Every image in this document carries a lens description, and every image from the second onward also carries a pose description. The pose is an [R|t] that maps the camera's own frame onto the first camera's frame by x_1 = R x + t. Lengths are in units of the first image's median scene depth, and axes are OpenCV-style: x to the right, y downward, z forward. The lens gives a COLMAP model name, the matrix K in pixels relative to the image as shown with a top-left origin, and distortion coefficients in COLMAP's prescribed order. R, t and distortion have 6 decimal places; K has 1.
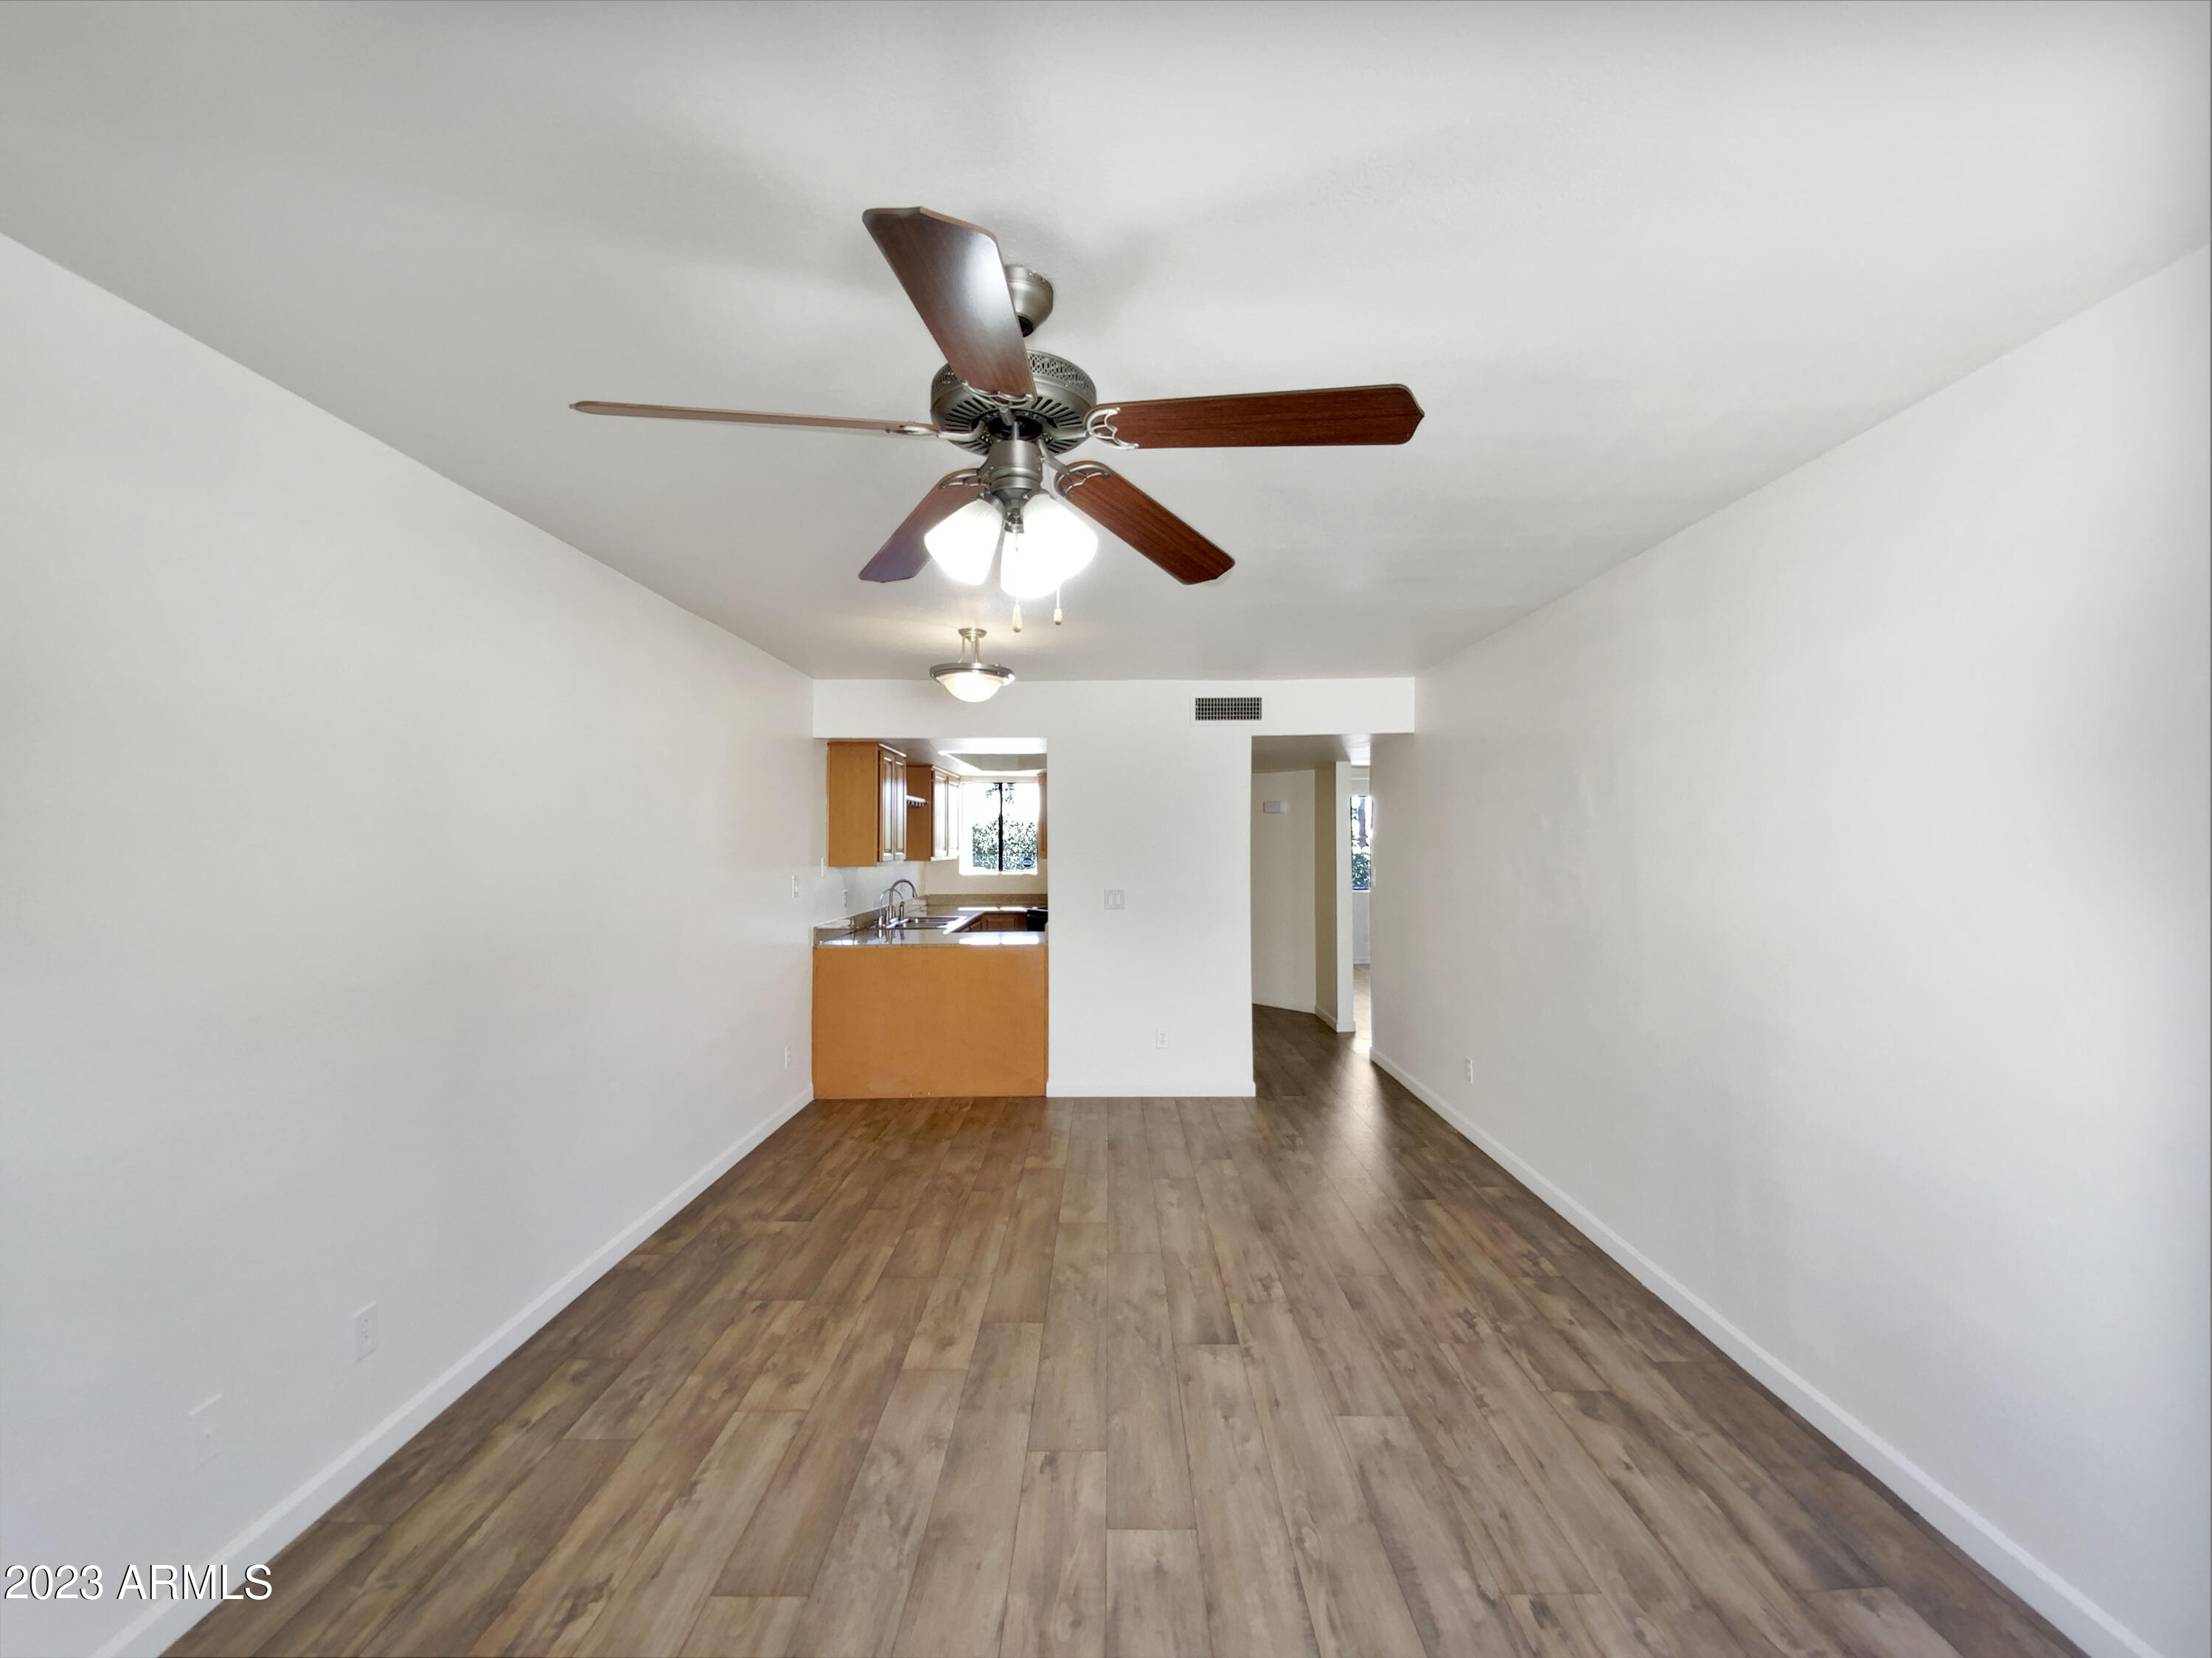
lens RADIAL K [[894.2, 0, 1104.4], [0, 894.2, 833.0], [0, 0, 1]] dist [-0.000641, -0.000119]
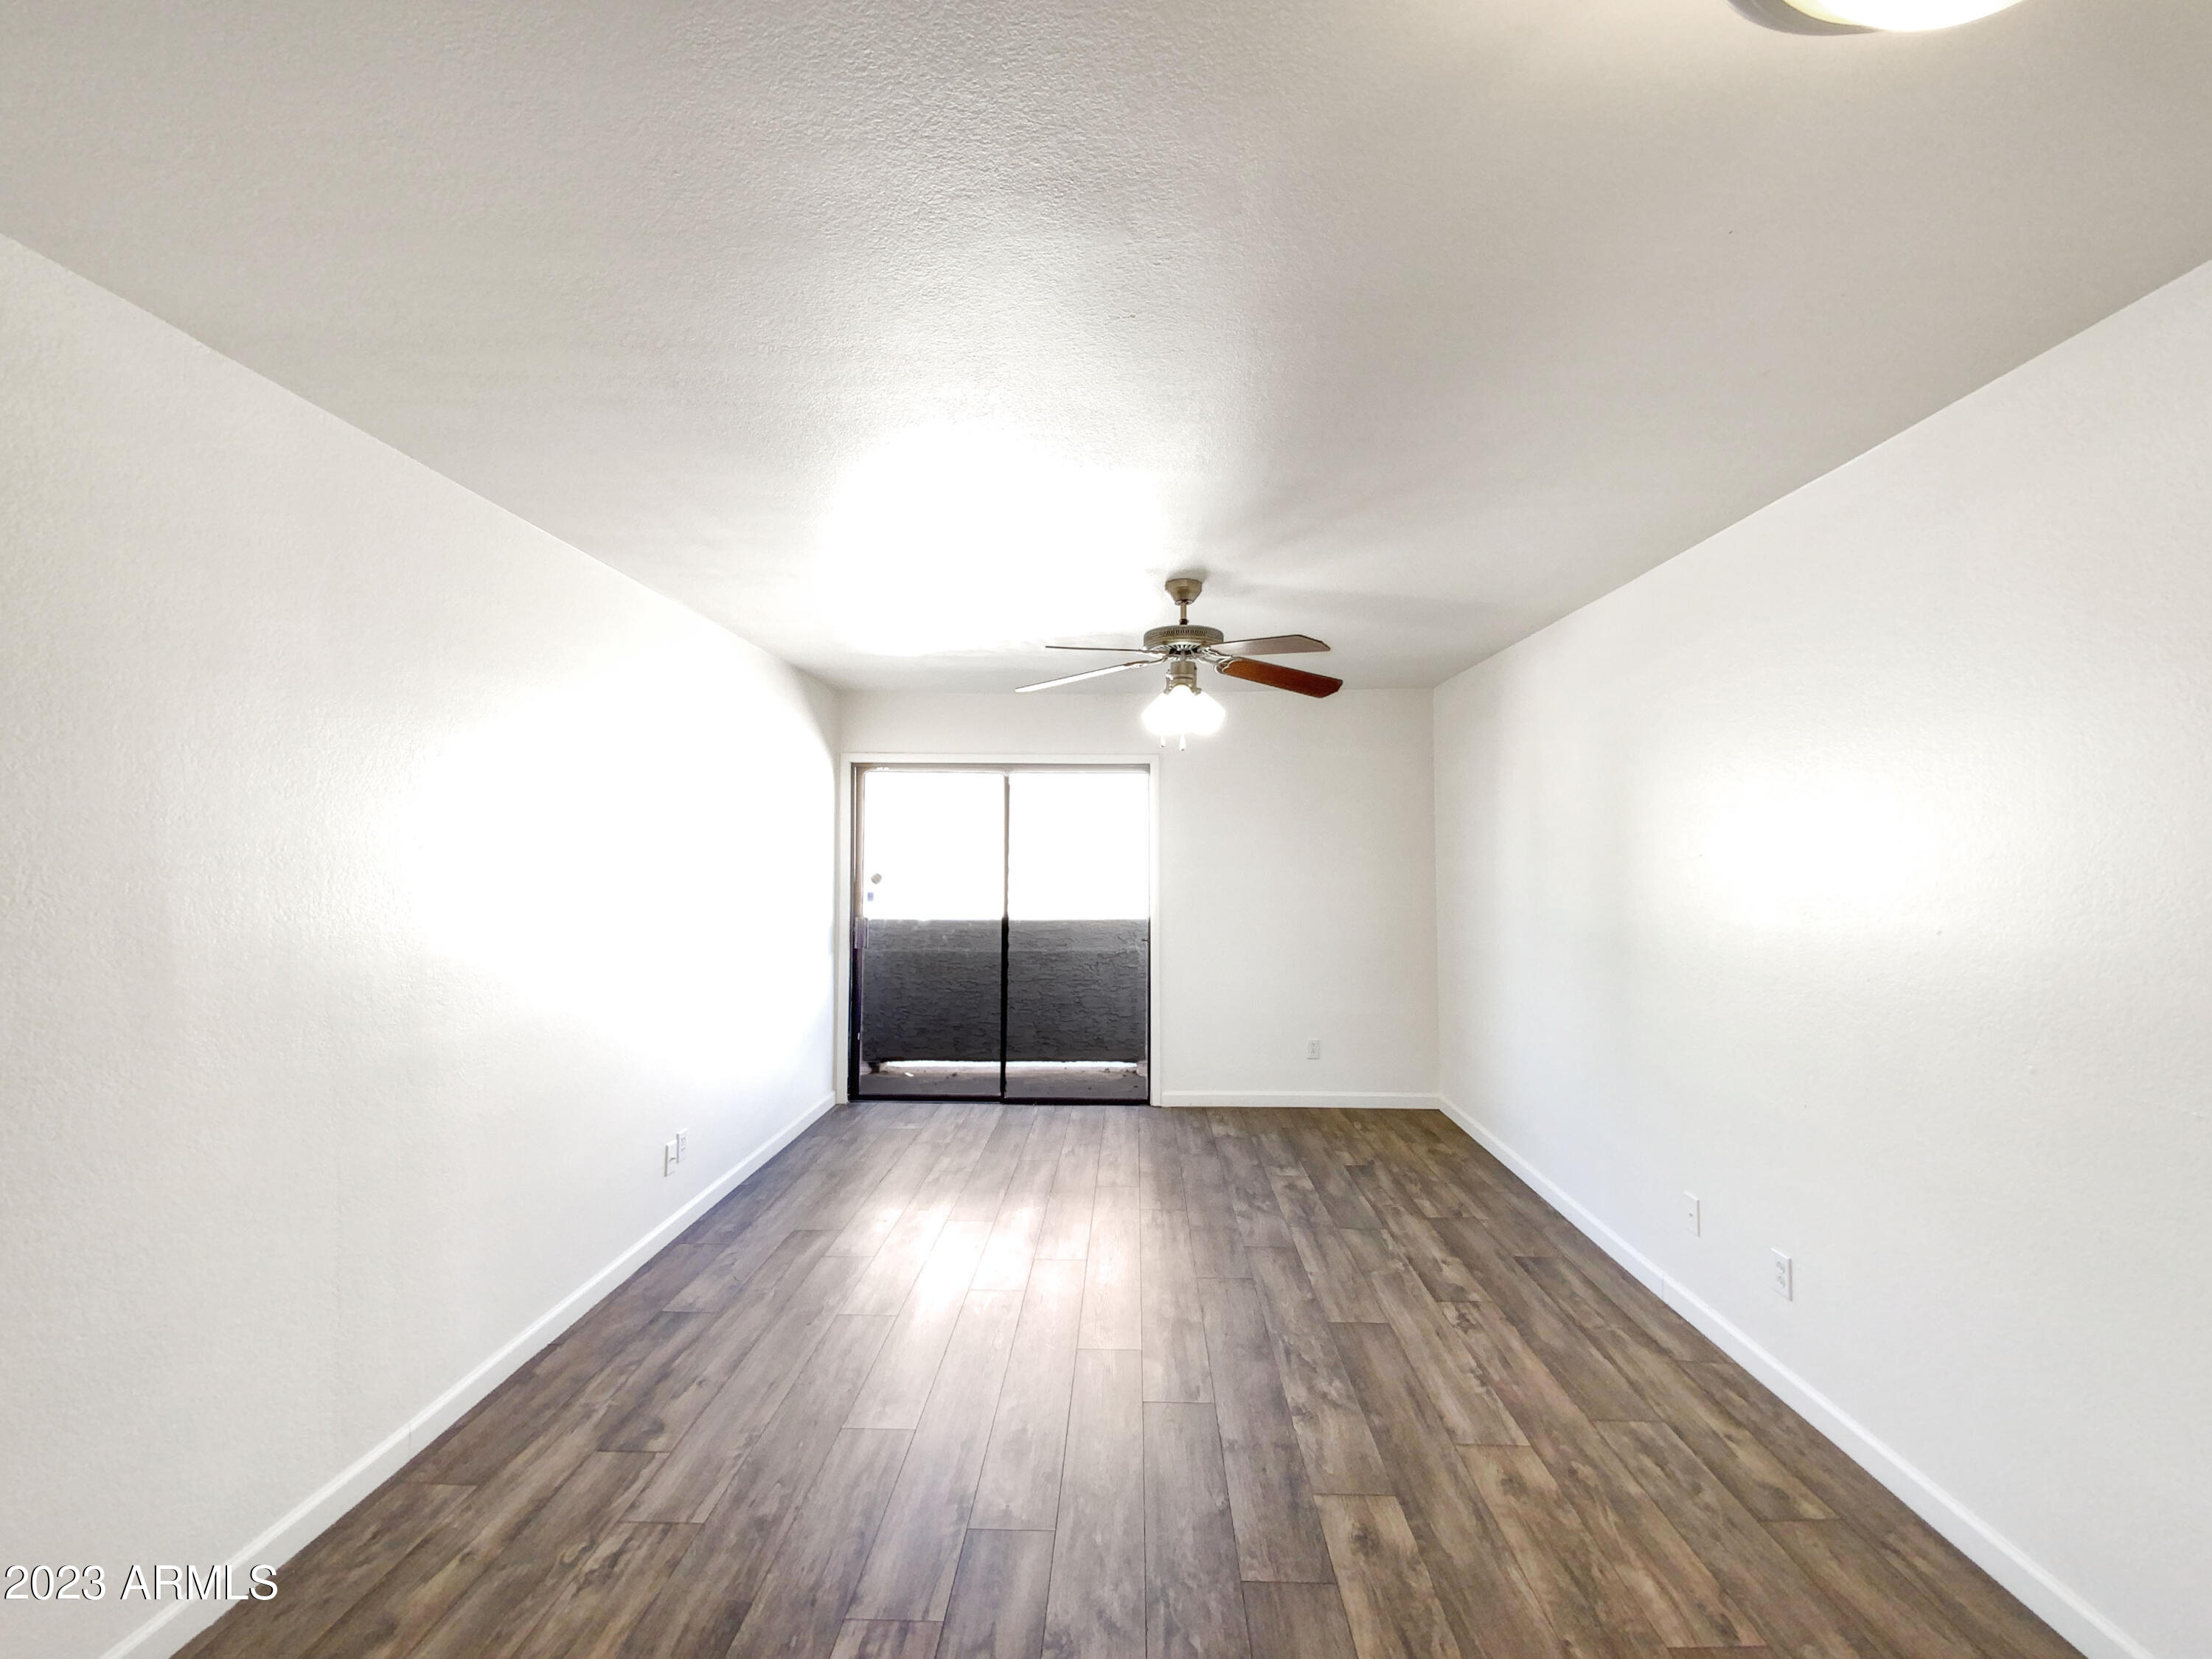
lens RADIAL K [[894.1, 0, 1102.5], [0, 894.1, 829.6], [0, 0, 1]] dist [-0.000641, -0.000119]
pose [[-0.999539, 0.002514, 0.030264, 0.016298], [0.001356, 0.999268, -0.038230, 0.022270], [-0.030338, -0.038171, -0.998811, 1.982825]]
